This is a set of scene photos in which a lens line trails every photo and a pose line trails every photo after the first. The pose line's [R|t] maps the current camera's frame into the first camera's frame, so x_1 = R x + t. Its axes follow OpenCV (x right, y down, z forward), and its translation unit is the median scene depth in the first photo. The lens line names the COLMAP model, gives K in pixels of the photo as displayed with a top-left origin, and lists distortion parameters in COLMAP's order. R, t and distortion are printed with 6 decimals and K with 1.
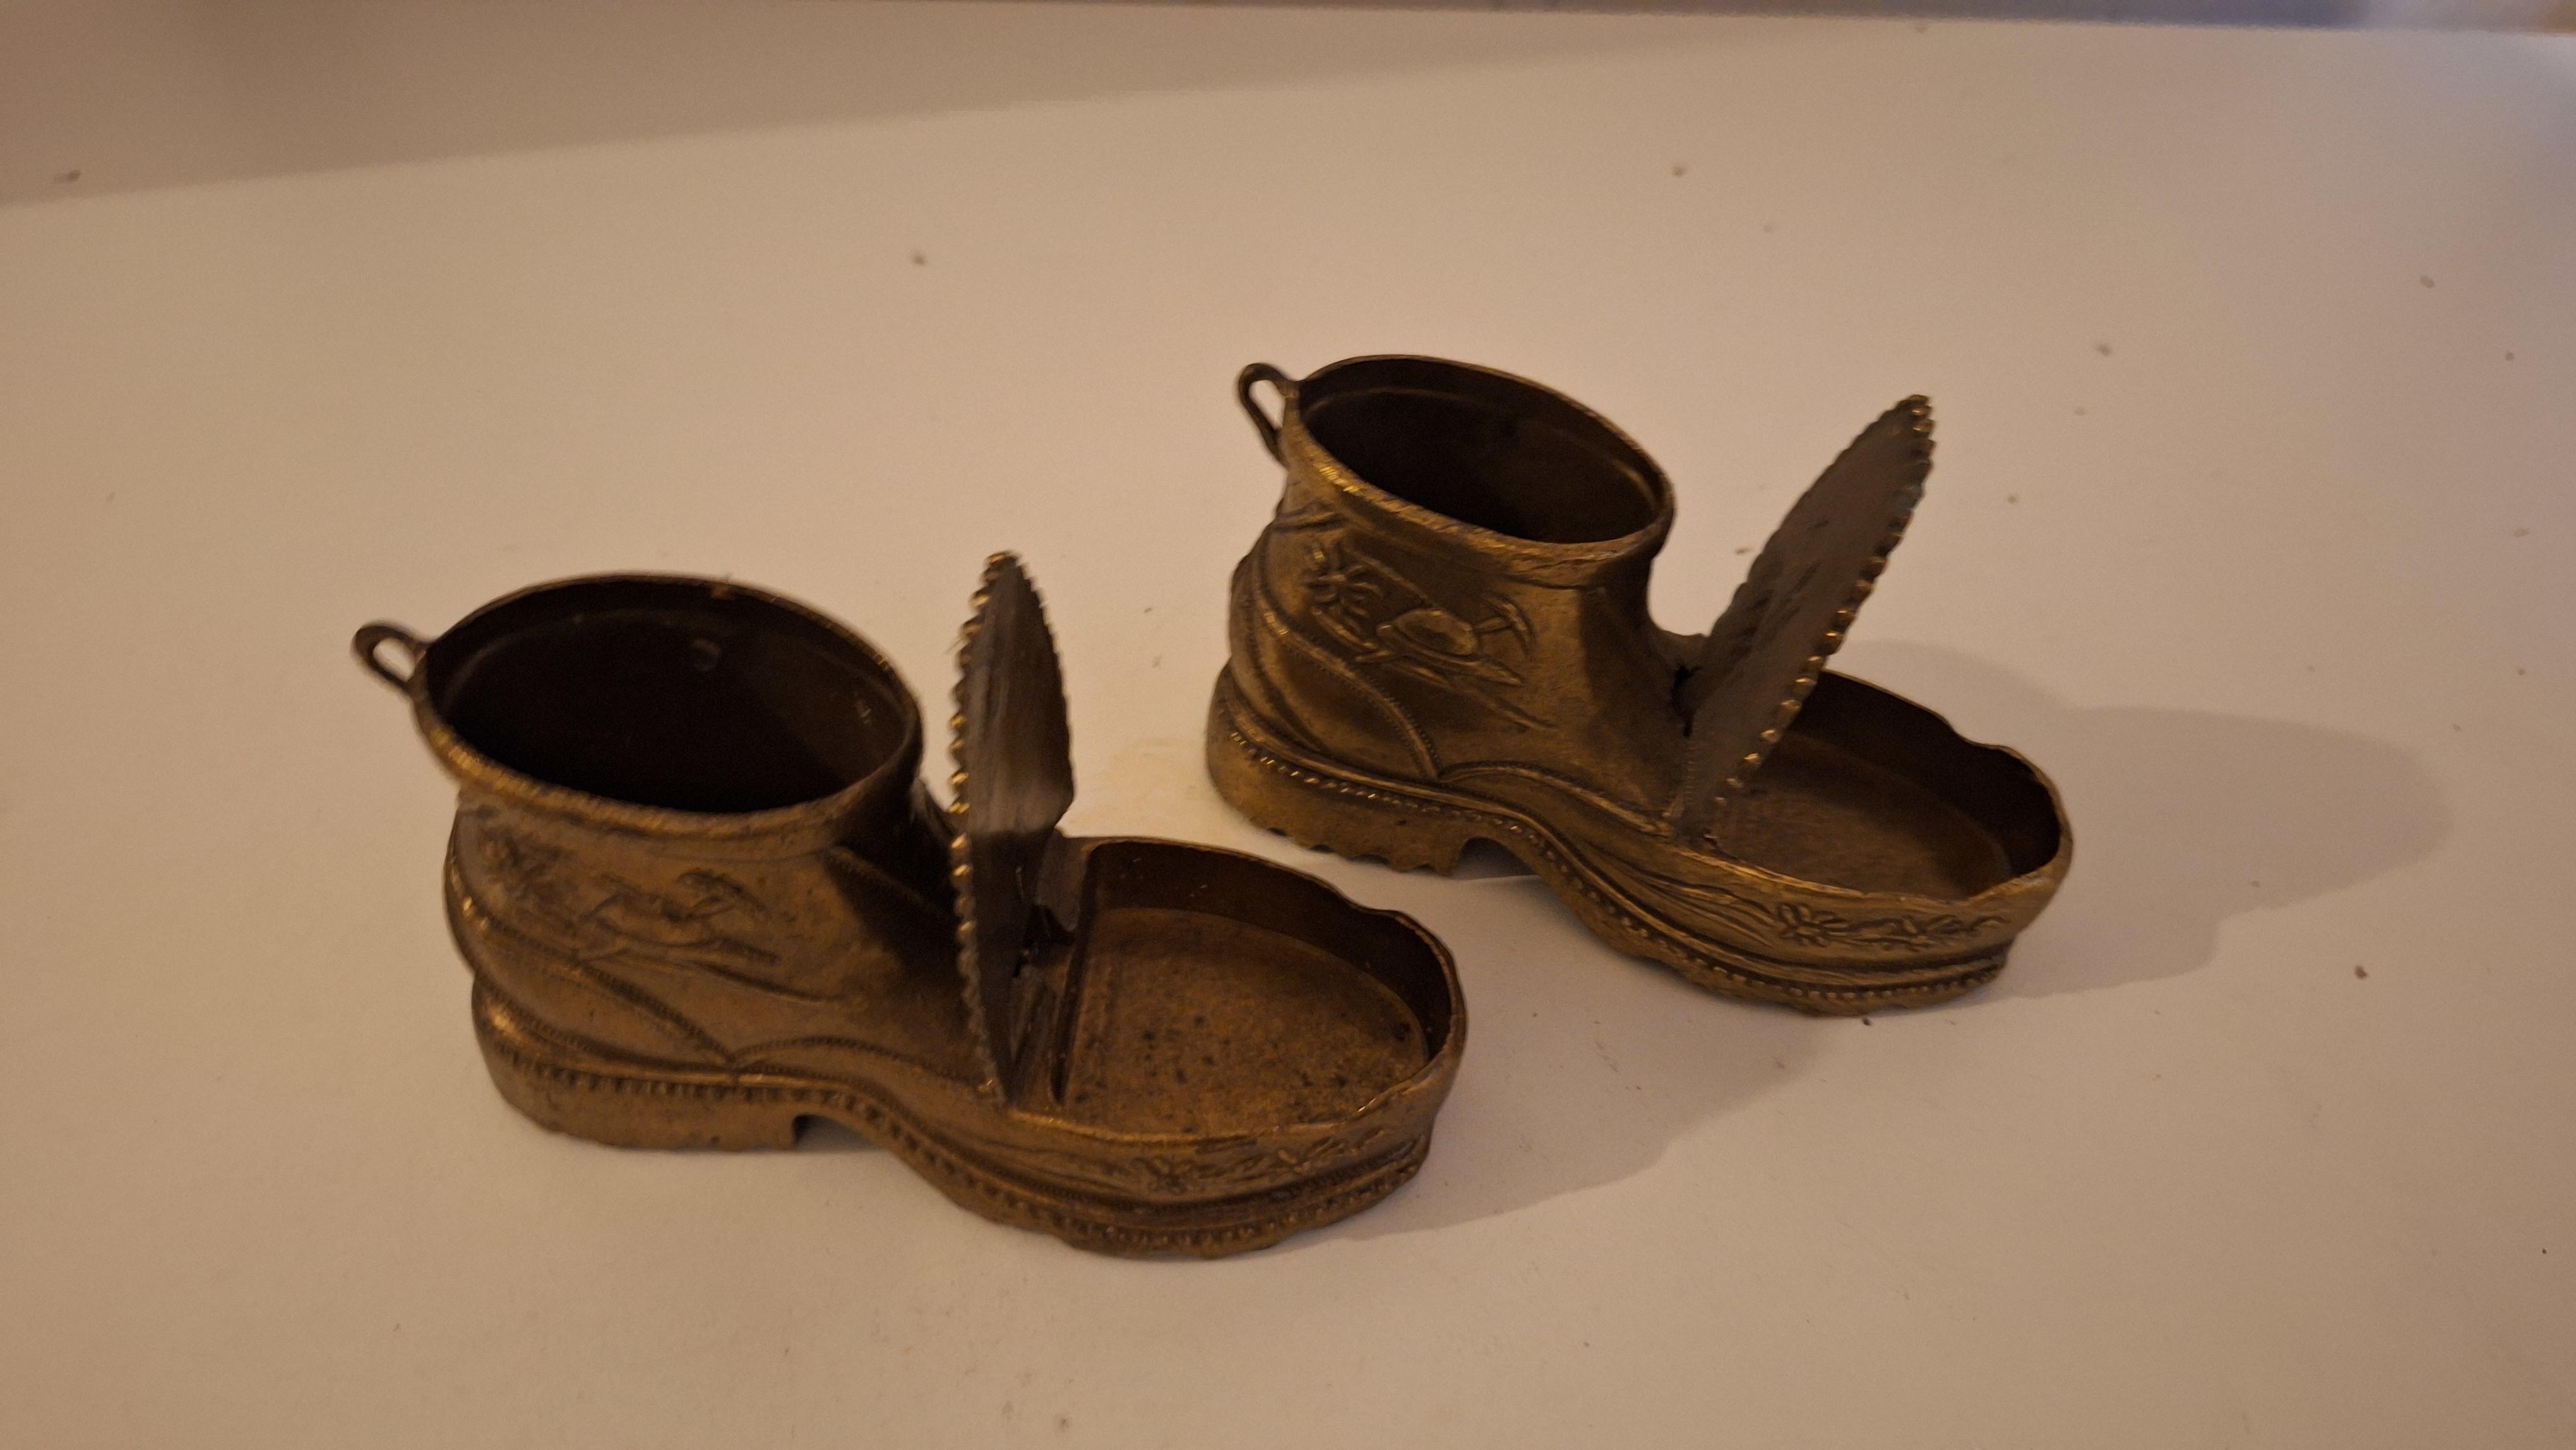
lens RADIAL K [[1800.4, 0, 1249.8], [0, 1800.4, 779.1], [0, 0, 1]] dist [0.043823, -0.079923]
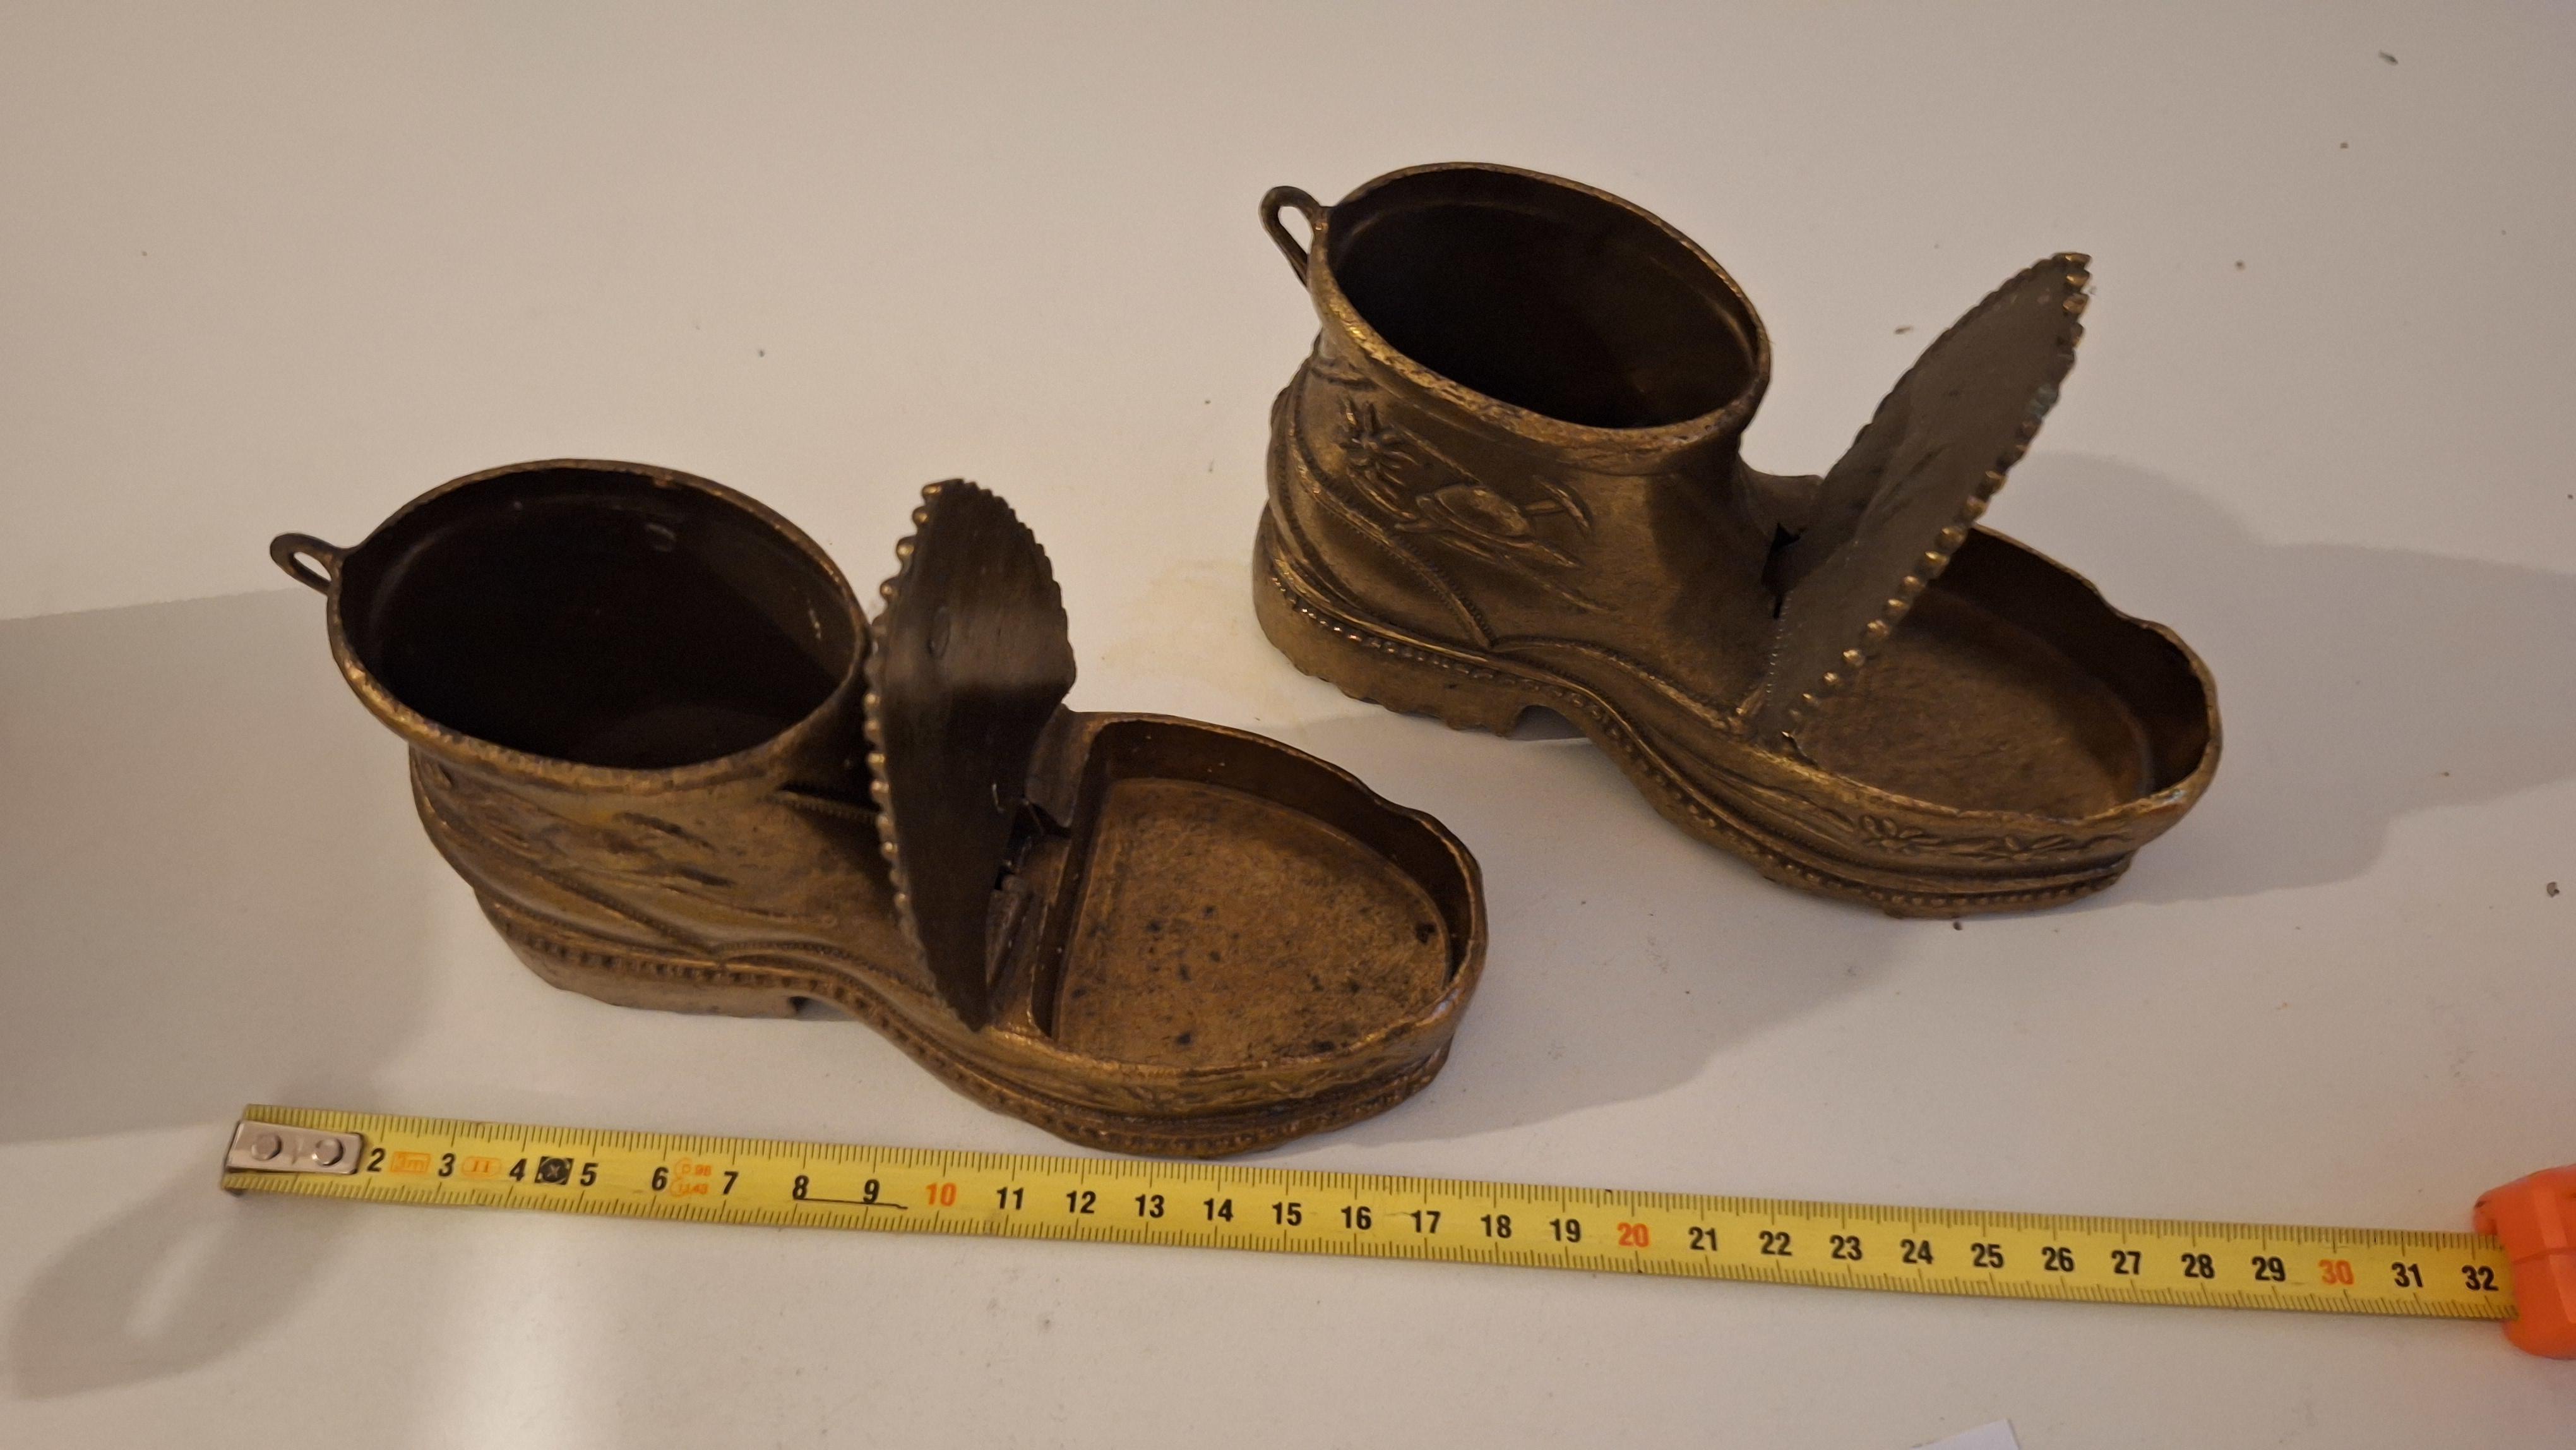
lens RADIAL K [[1800.4, 0, 1275.9], [0, 1800.4, 725.6], [0, 0, 1]] dist [0.043823, -0.079923]
pose [[0.992871, 0.047241, -0.109433, 0.104848], [-0.021217, 0.973491, 0.227739, -0.175587], [0.117290, -0.223794, 0.967553, 0.114981]]
